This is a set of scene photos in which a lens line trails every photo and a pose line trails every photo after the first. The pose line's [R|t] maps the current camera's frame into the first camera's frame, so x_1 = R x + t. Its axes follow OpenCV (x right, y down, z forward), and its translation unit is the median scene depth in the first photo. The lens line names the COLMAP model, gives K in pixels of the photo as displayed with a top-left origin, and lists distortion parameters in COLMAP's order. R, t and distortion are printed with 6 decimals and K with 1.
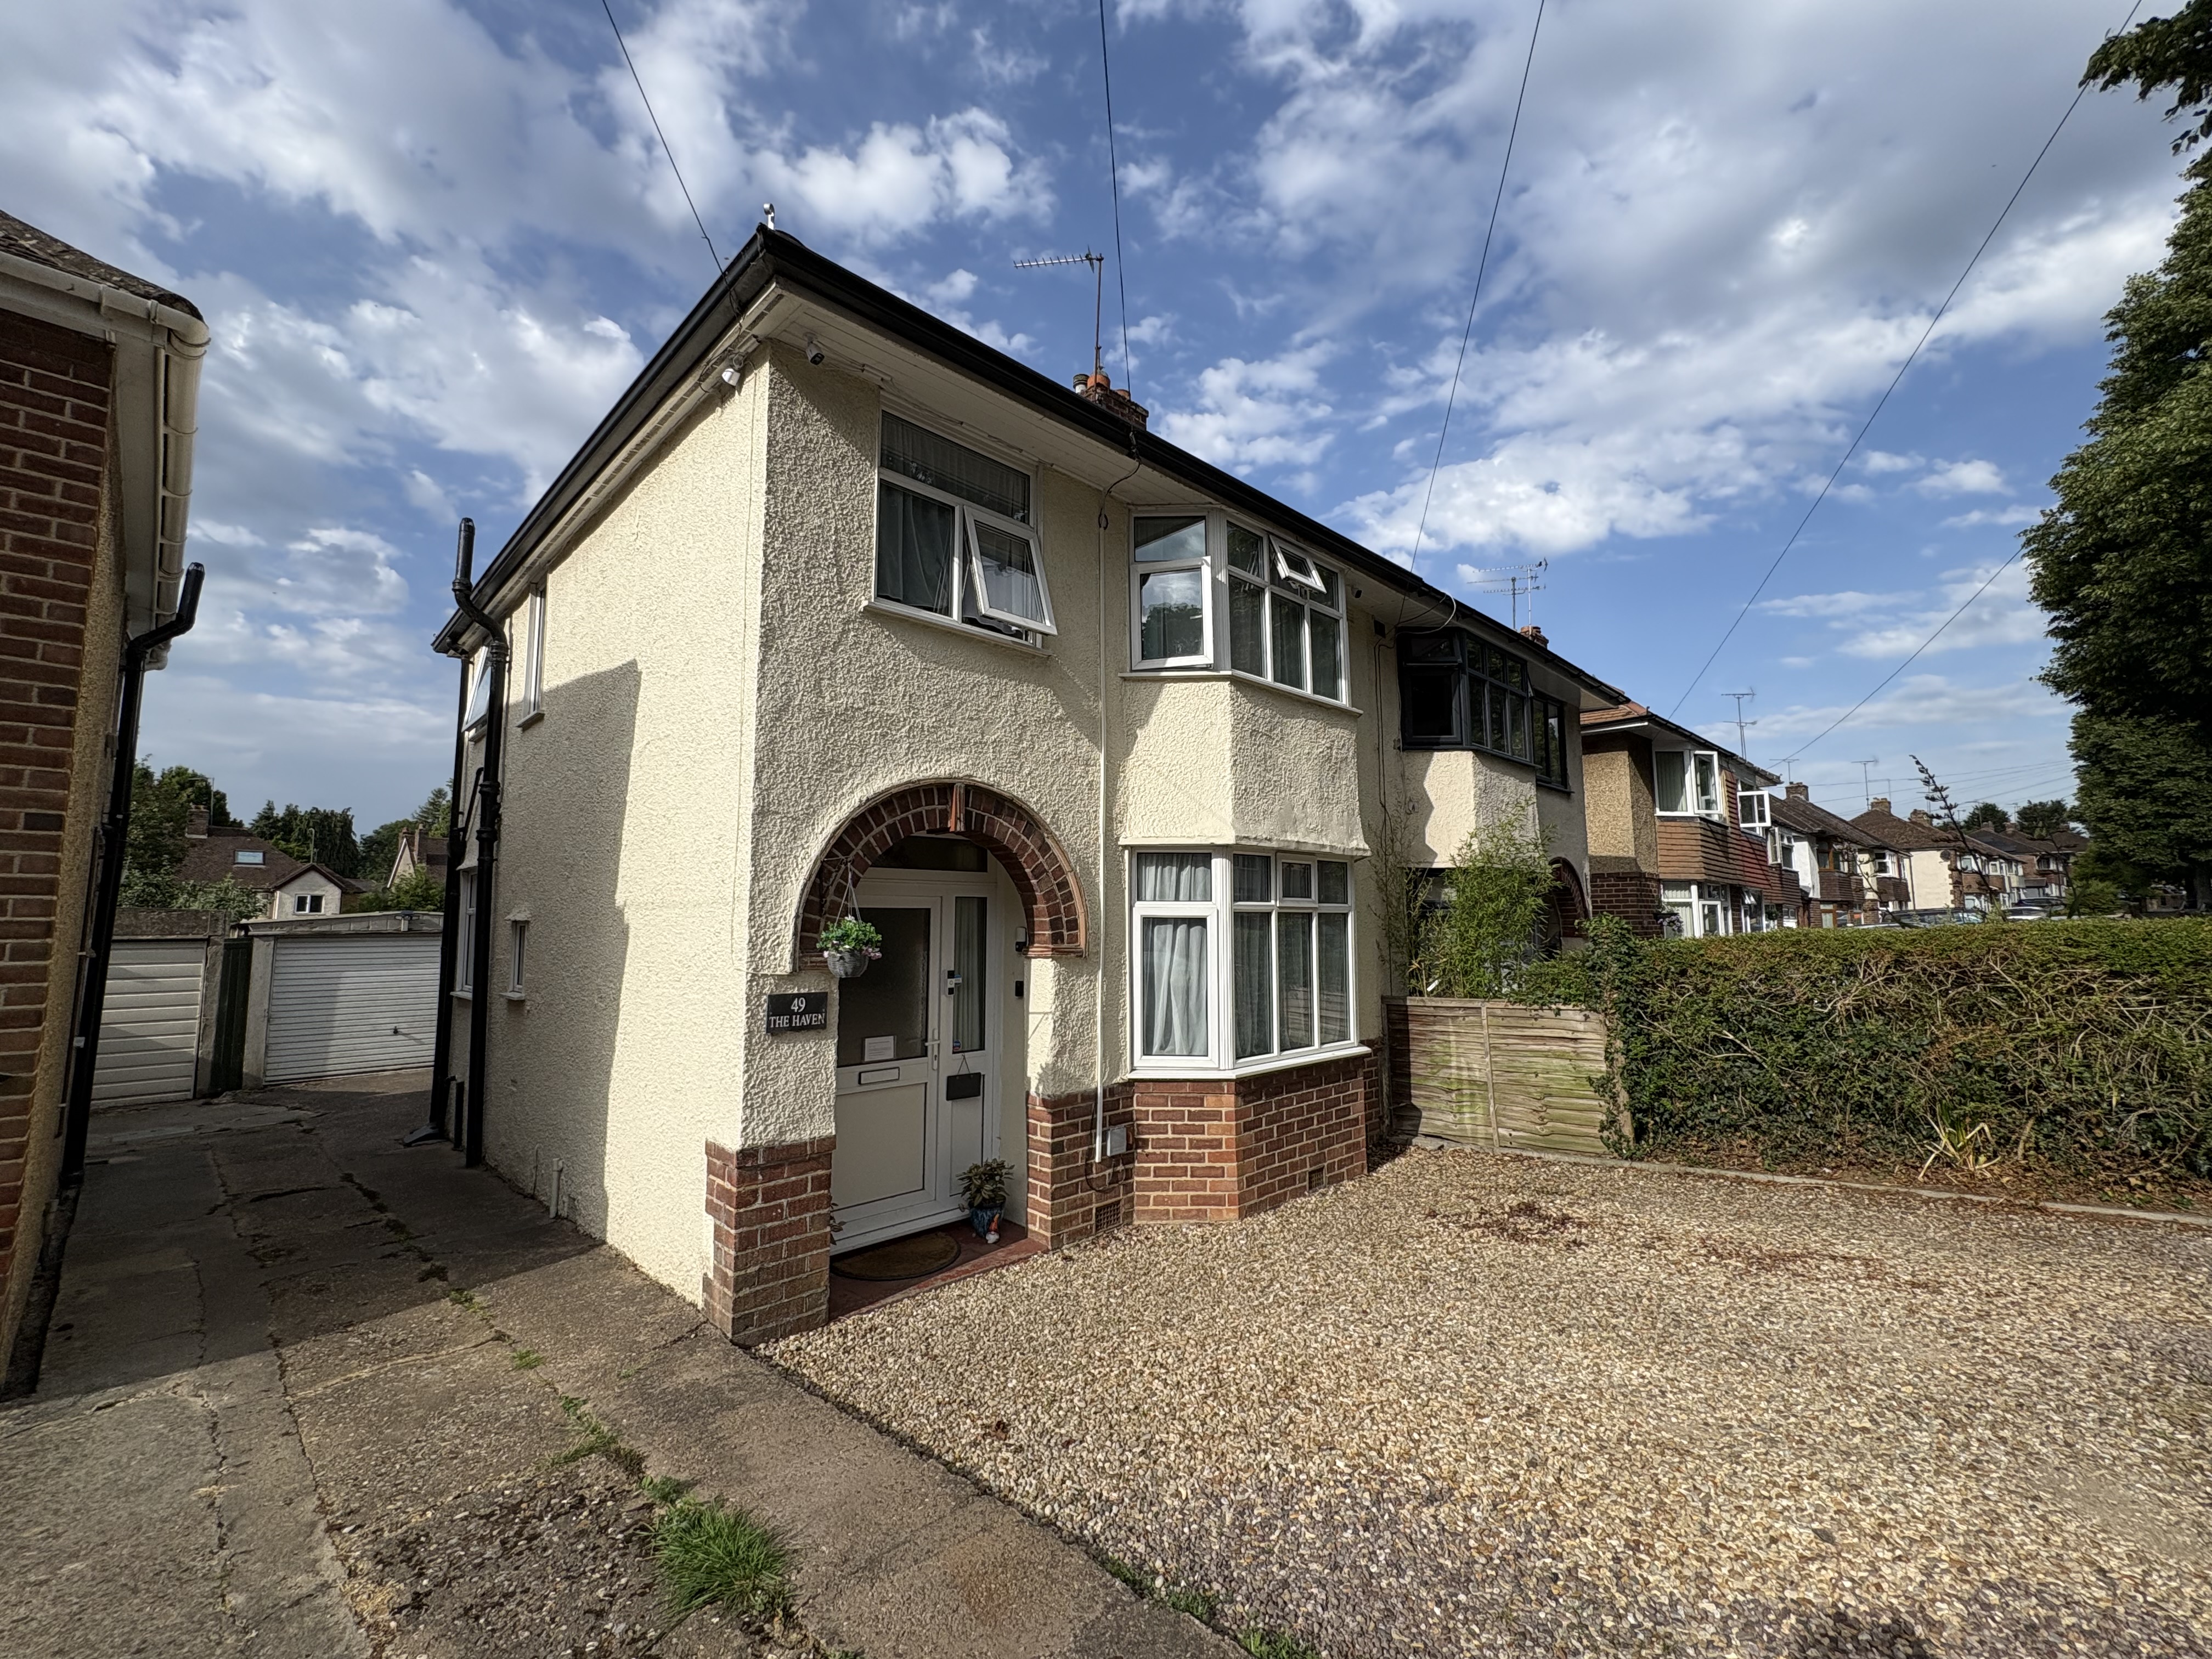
lens RADIAL K [[892.9, 0, 1099.7], [0, 892.9, 829.2], [0, 0, 1]] dist [0.000873, 0.000476]
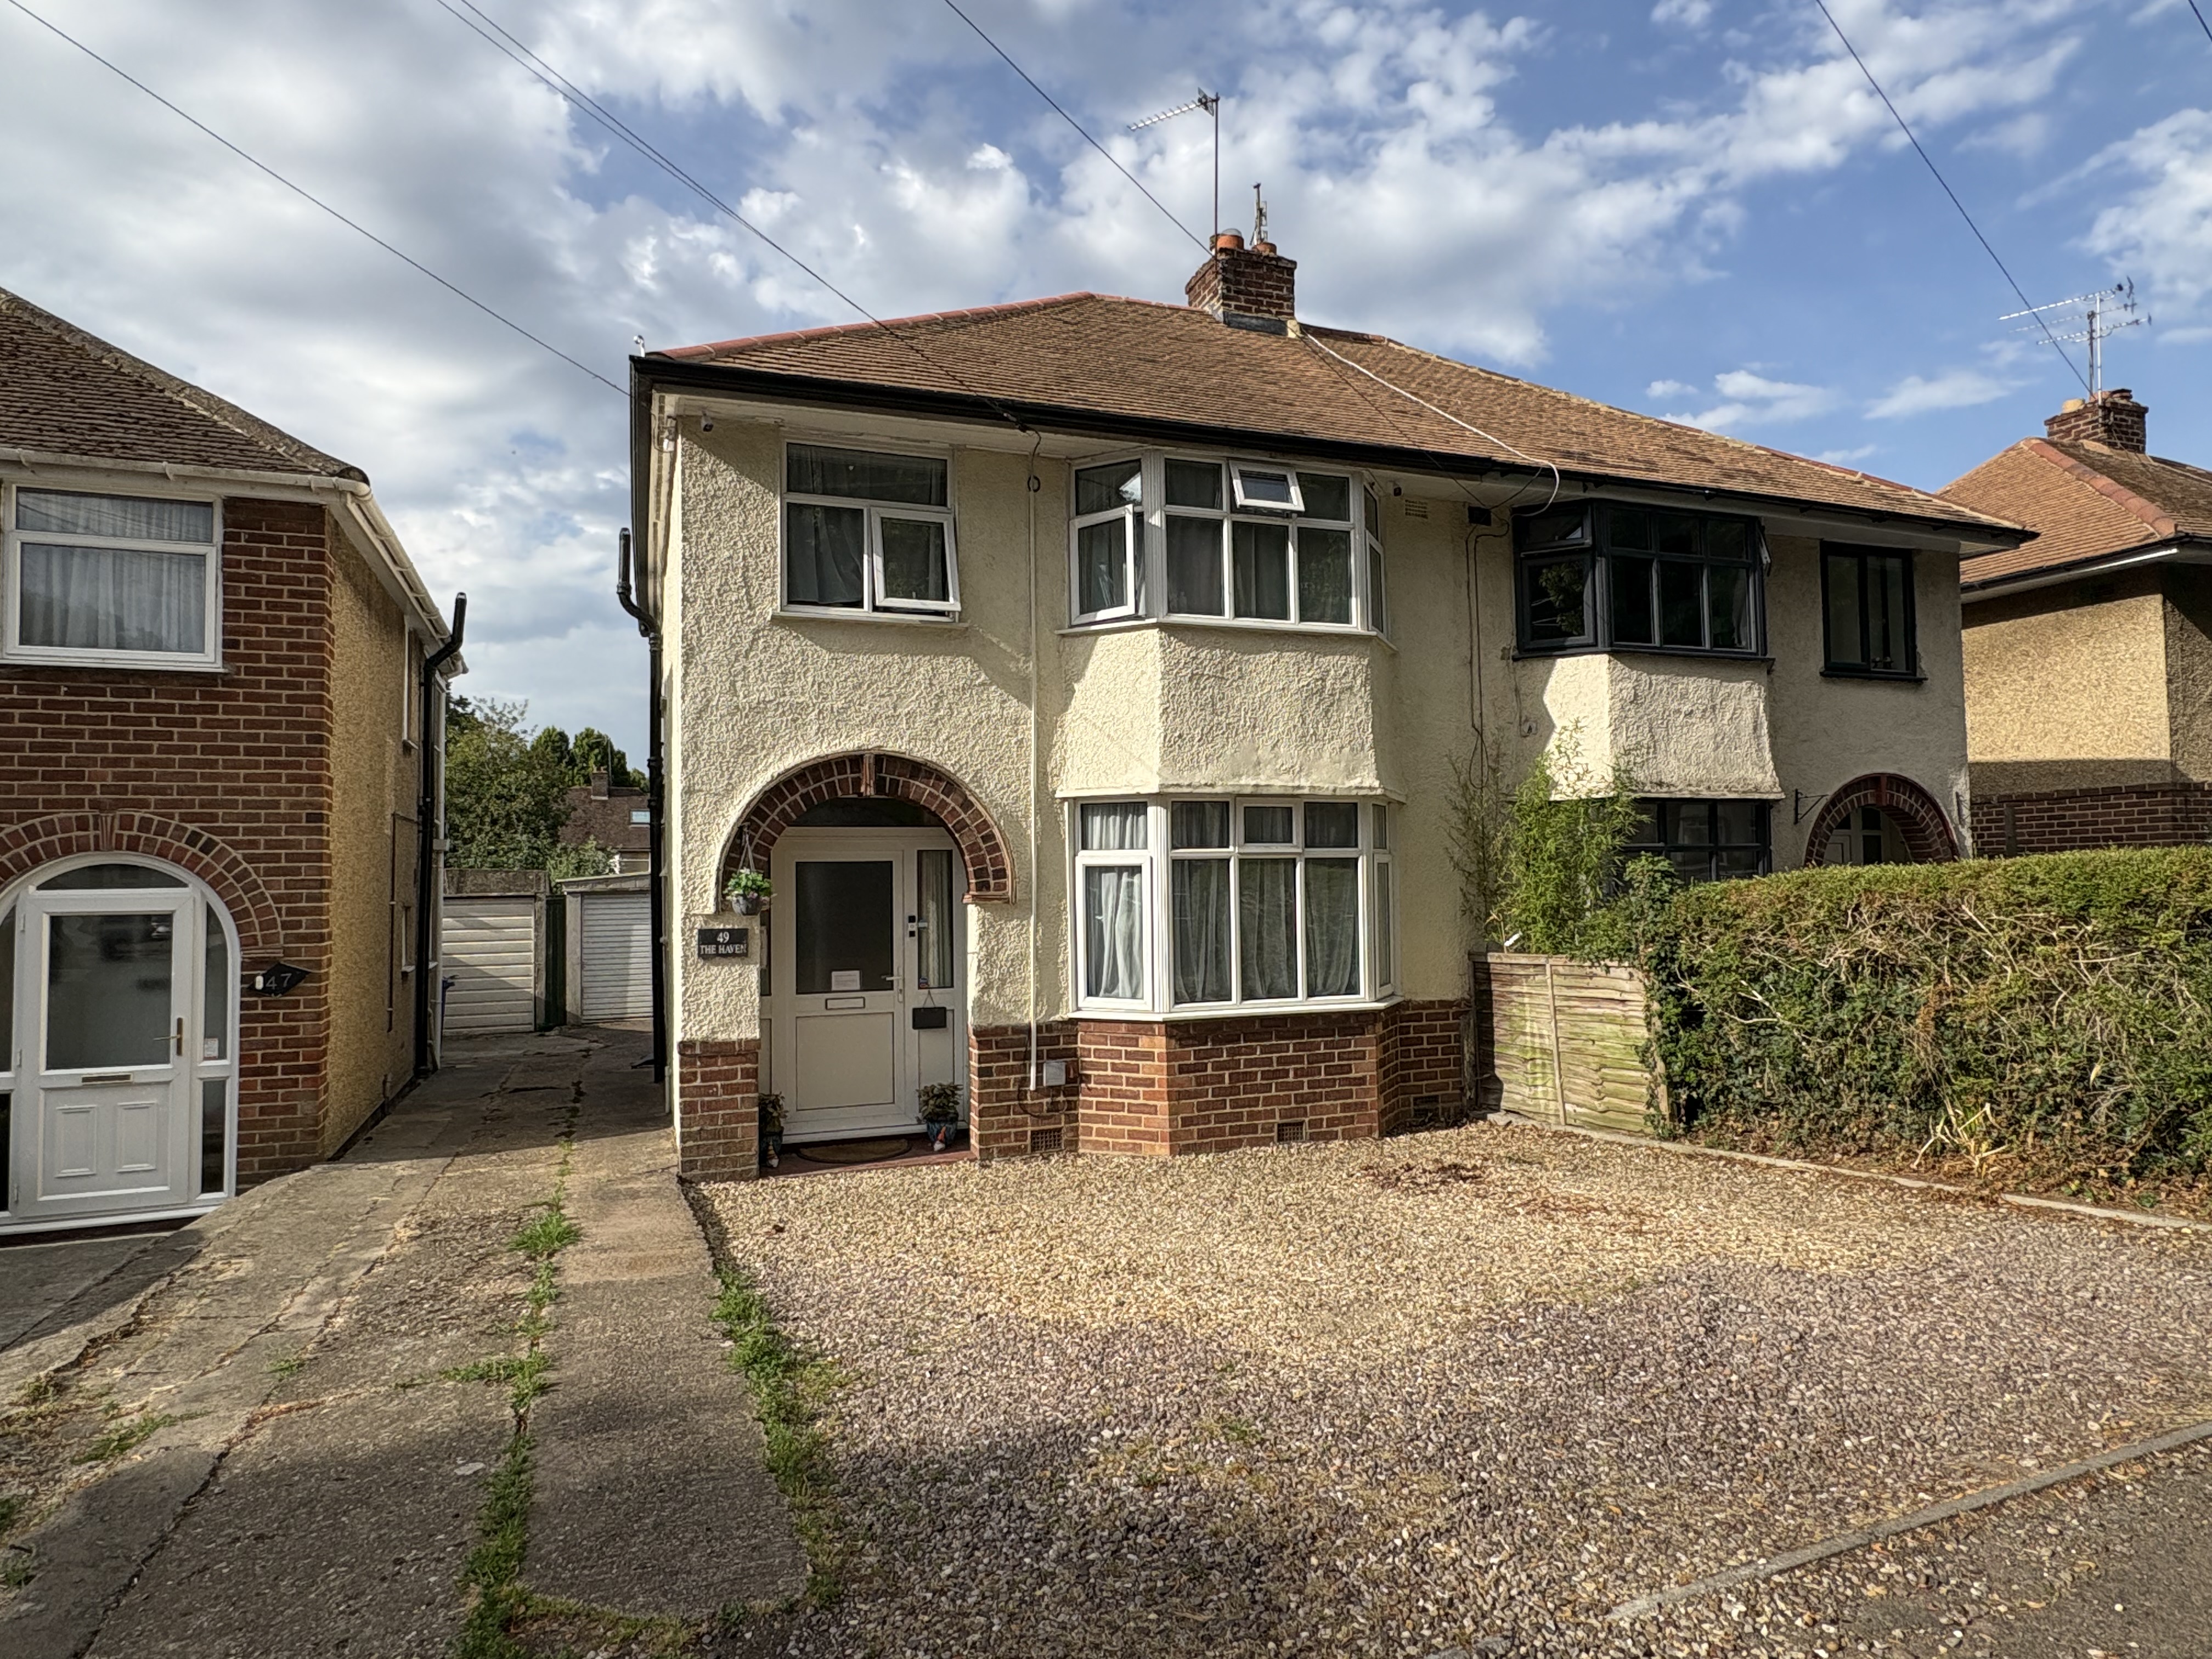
lens RADIAL K [[1218.6, 0, 1111.8], [0, 1218.6, 826.8], [0, 0, 1]] dist [0.002728, -0.000569]
pose [[0.916382, -0.027524, -0.399357, 0.642018], [0.053288, 0.997142, 0.053554, -0.020953], [0.396742, -0.070357, 0.915230, -0.281276]]
